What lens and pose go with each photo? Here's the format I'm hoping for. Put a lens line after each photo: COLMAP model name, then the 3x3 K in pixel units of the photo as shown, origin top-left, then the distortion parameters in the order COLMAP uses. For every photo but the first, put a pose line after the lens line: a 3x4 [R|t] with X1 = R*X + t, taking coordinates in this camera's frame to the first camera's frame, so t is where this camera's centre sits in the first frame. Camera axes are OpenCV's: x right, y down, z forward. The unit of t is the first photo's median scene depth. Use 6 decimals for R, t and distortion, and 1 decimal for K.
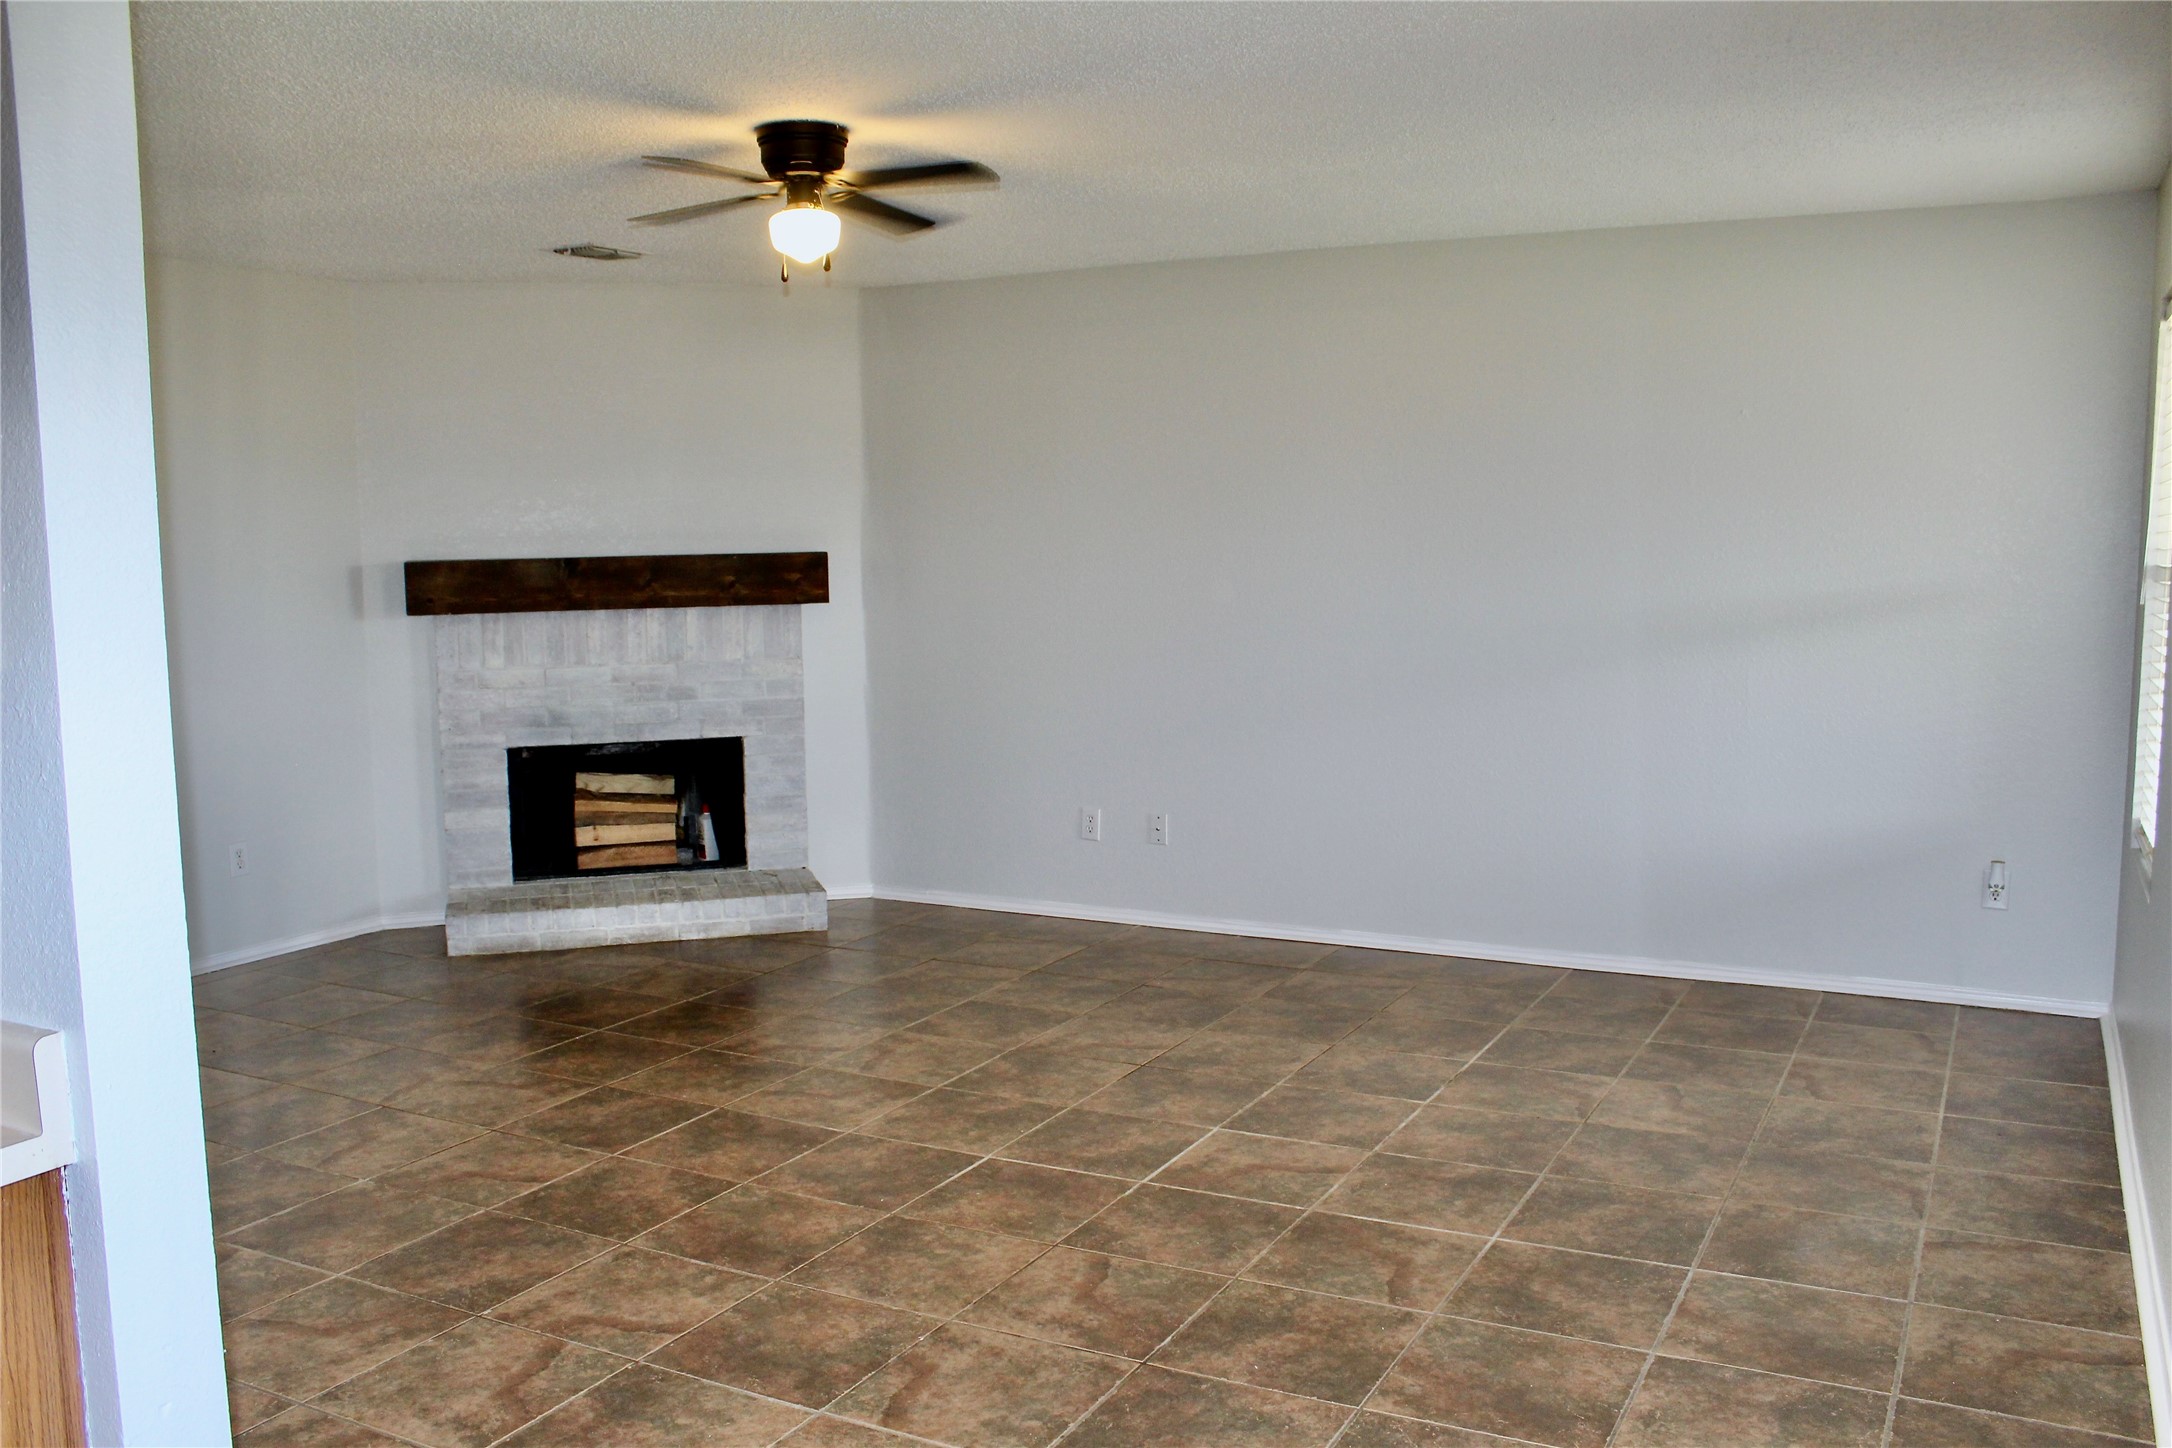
lens RADIAL K [[1807.9, 0, 1088.5], [0, 1807.9, 730.8], [0, 0, 1]] dist [-0.142633, 0.115574]
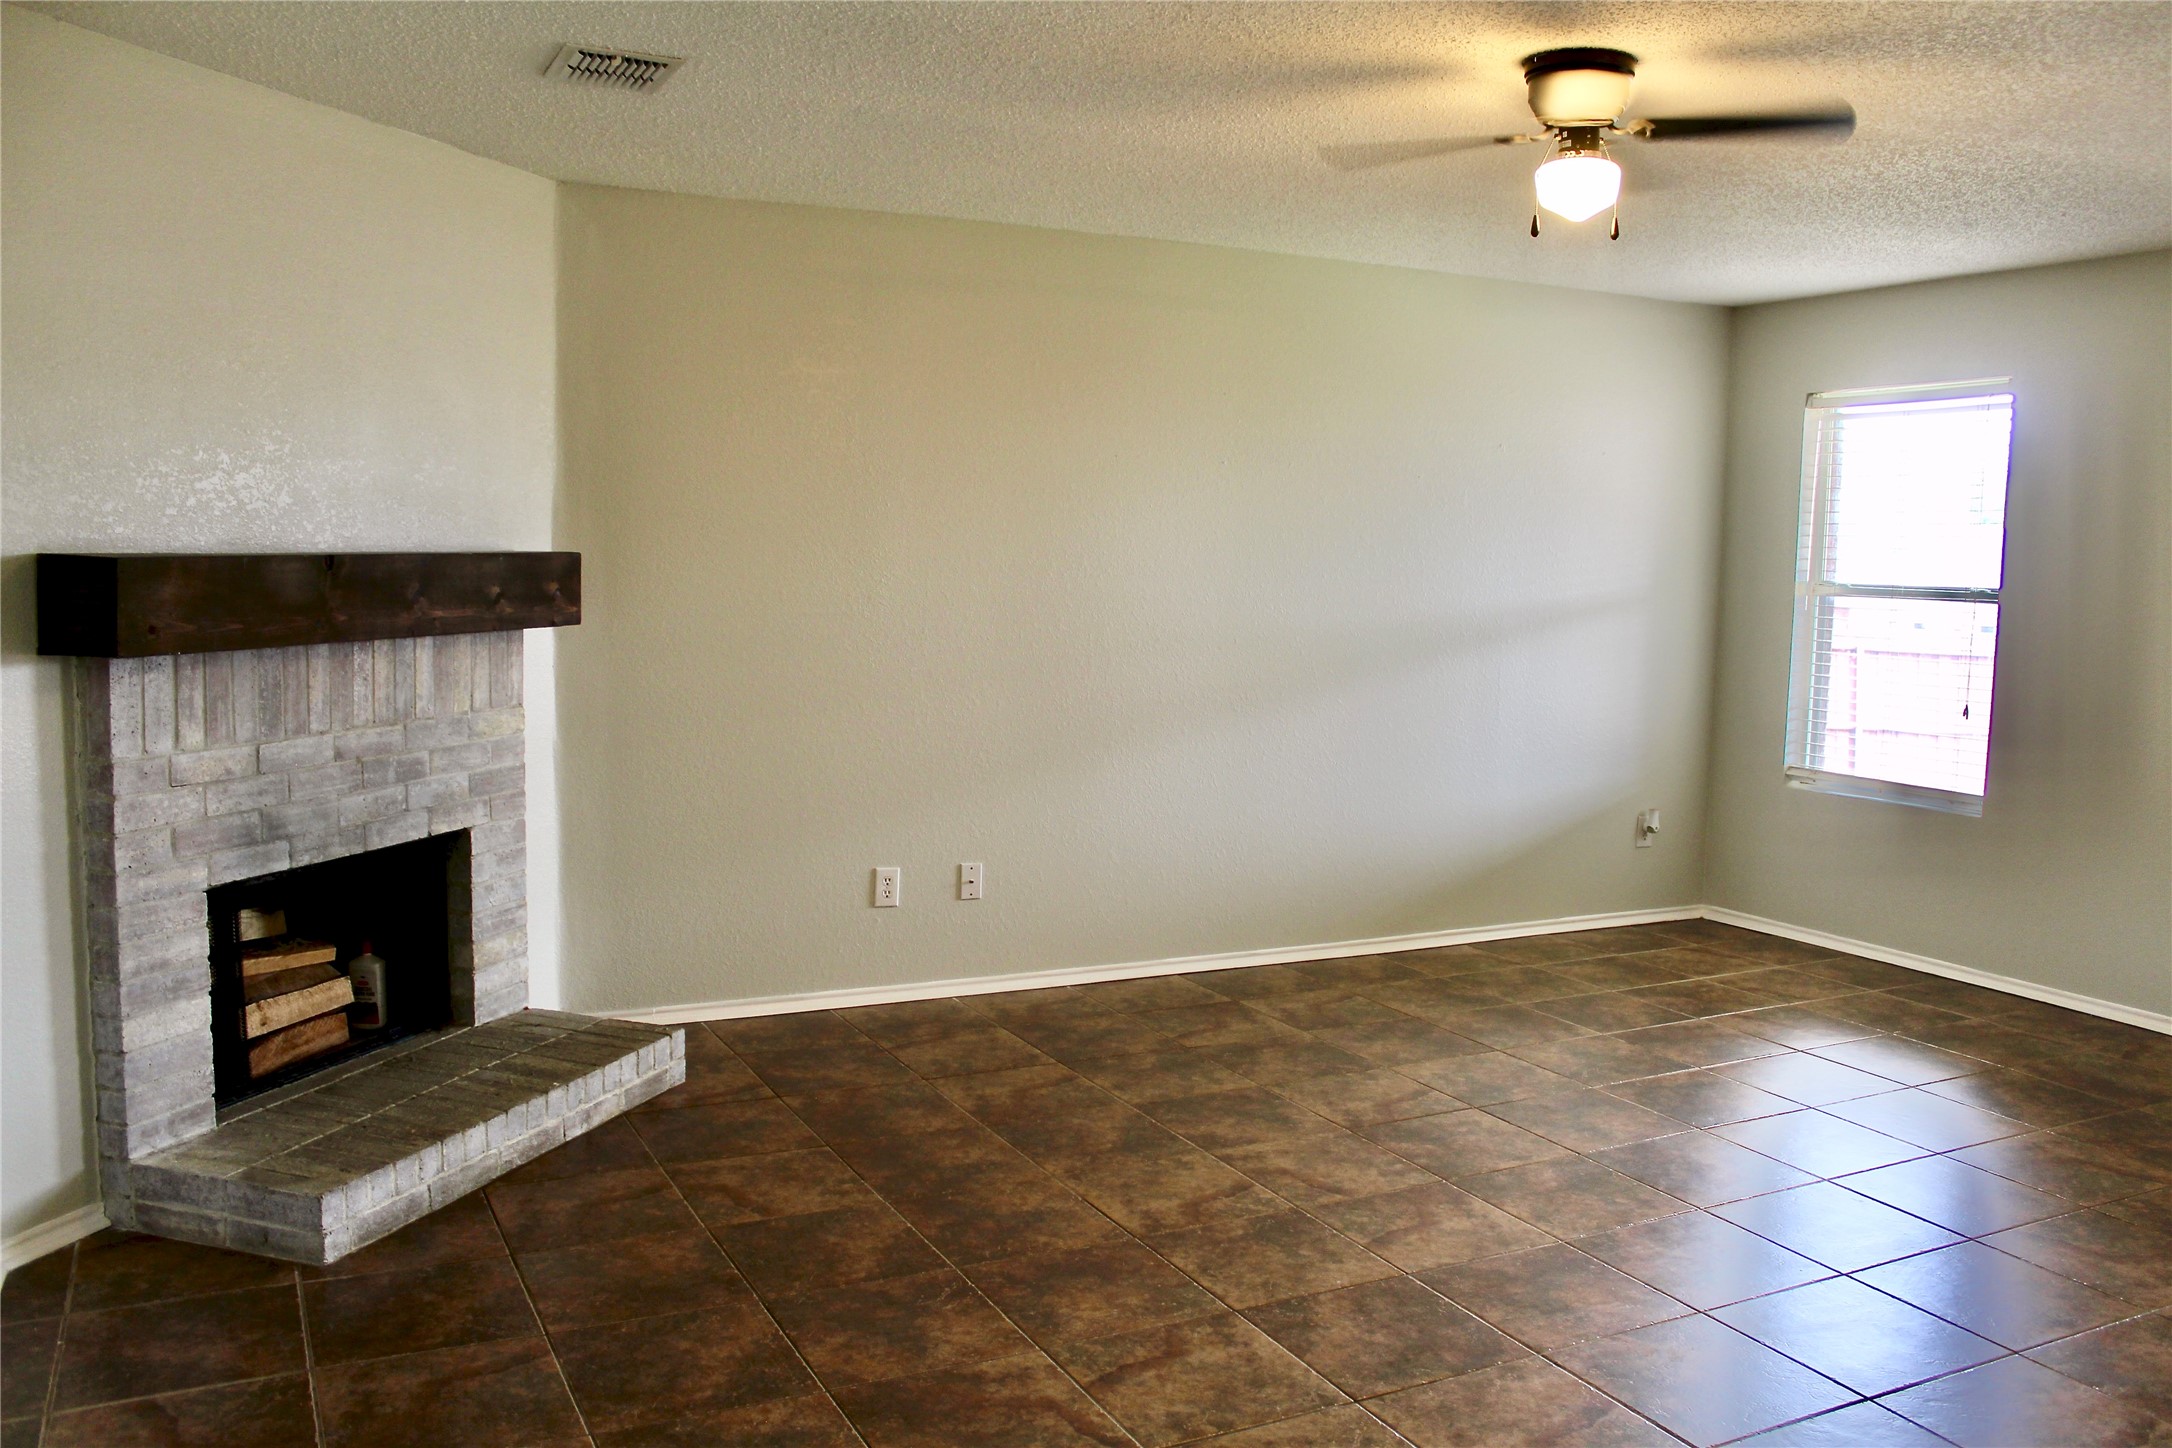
lens RADIAL K [[1807.9, 0, 1118.2], [0, 1807.9, 729.5], [0, 0, 1]] dist [-0.142633, 0.115574]
pose [[0.573082, -0.061810, 0.817164, -0.626325], [0.063331, 0.997510, 0.031036, -0.040696], [-0.817047, 0.033965, 0.575570, 0.451457]]
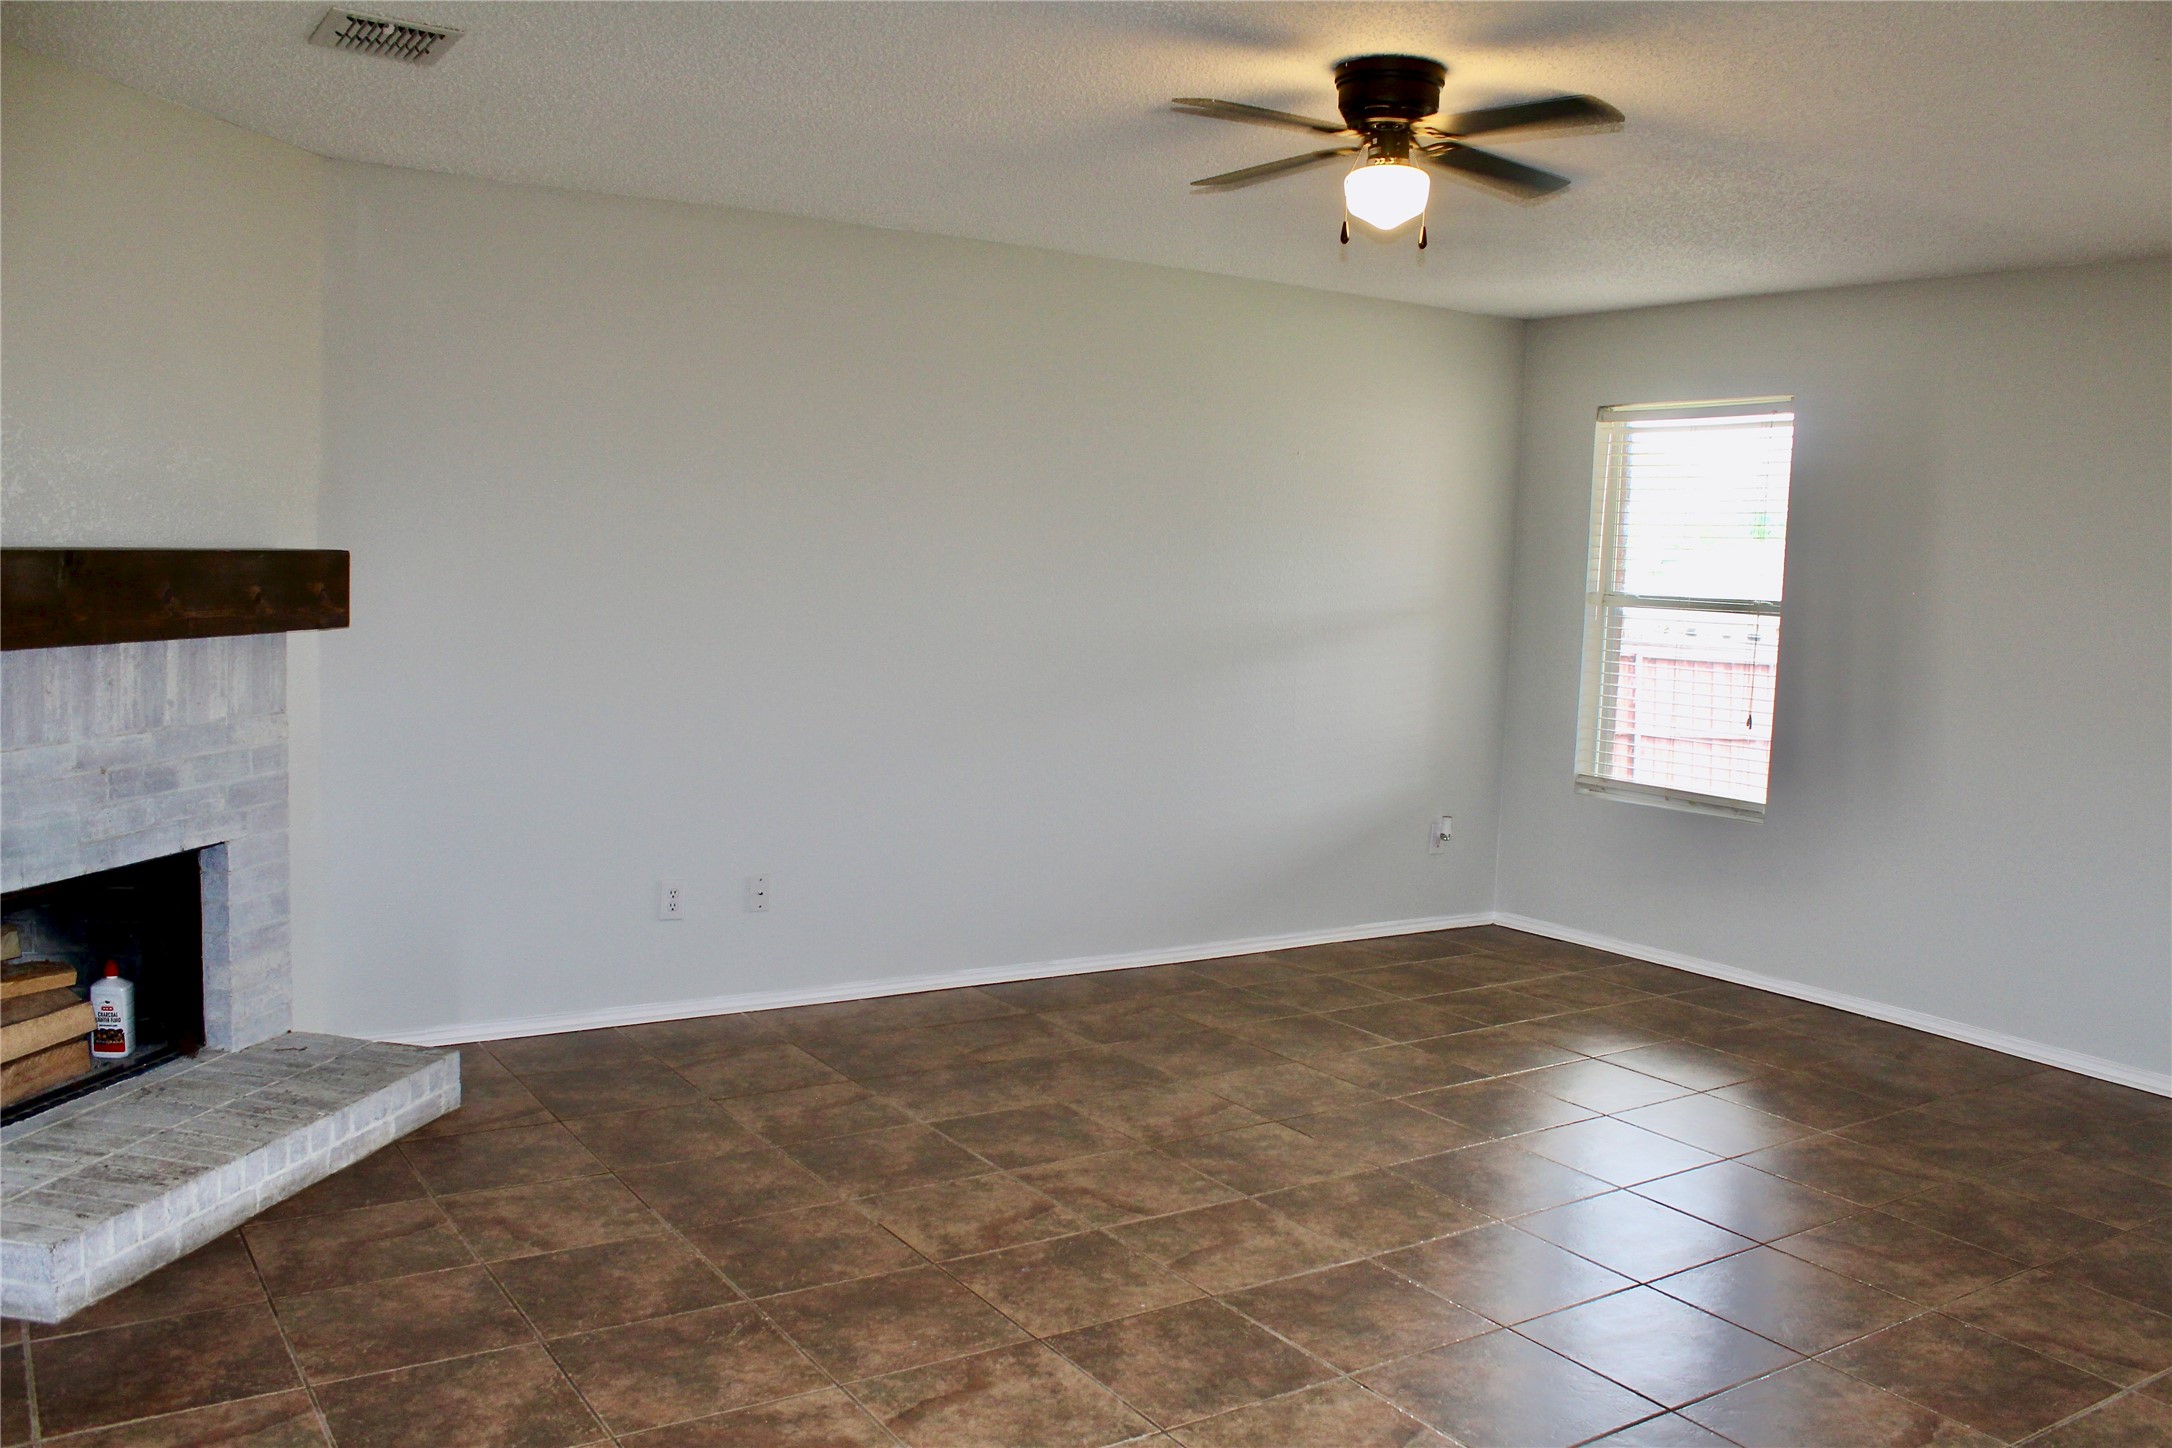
lens RADIAL K [[1807.9, 0, 1109.9], [0, 1807.9, 735.7], [0, 0, 1]] dist [-0.142633, 0.115574]
pose [[0.477906, -0.061996, 0.876220, -0.615300], [0.056180, 0.997621, 0.039944, -0.043291], [-0.876613, 0.030136, 0.480252, 0.462600]]
